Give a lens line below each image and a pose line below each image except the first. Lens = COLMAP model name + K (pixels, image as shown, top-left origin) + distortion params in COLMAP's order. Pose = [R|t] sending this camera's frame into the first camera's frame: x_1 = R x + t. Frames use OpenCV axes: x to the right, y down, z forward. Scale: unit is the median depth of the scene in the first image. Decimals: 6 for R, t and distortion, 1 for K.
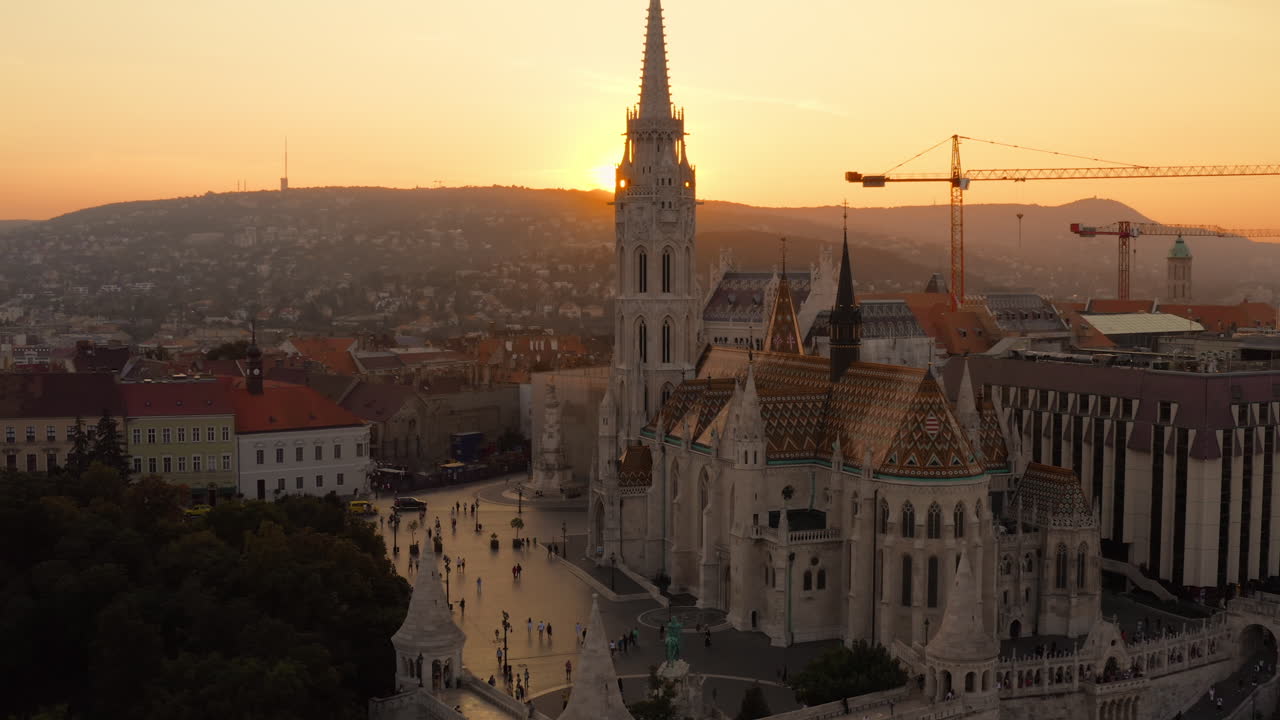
lens RADIAL K [[1422.0, 0, 640.0], [0, 1422.0, 360.0], [0, 0, 1]] dist [-0.178832, -0.004371]
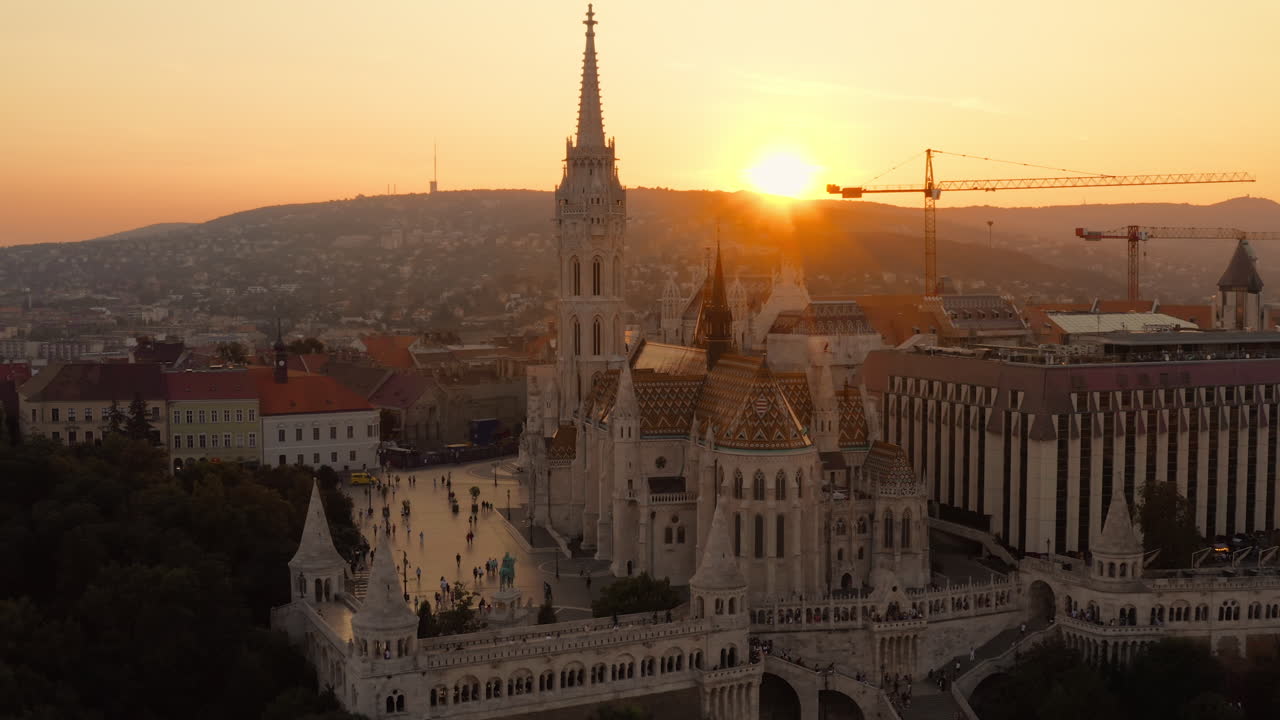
lens RADIAL K [[1422.0, 0, 640.0], [0, 1422.0, 360.0], [0, 0, 1]] dist [-0.178832, -0.004371]
pose [[0.994158, 0.002923, -0.107896, 0.156126], [-0.002977, 0.999996, -0.000339, 0.005354], [0.107894, 0.000659, 0.994162, -0.139700]]
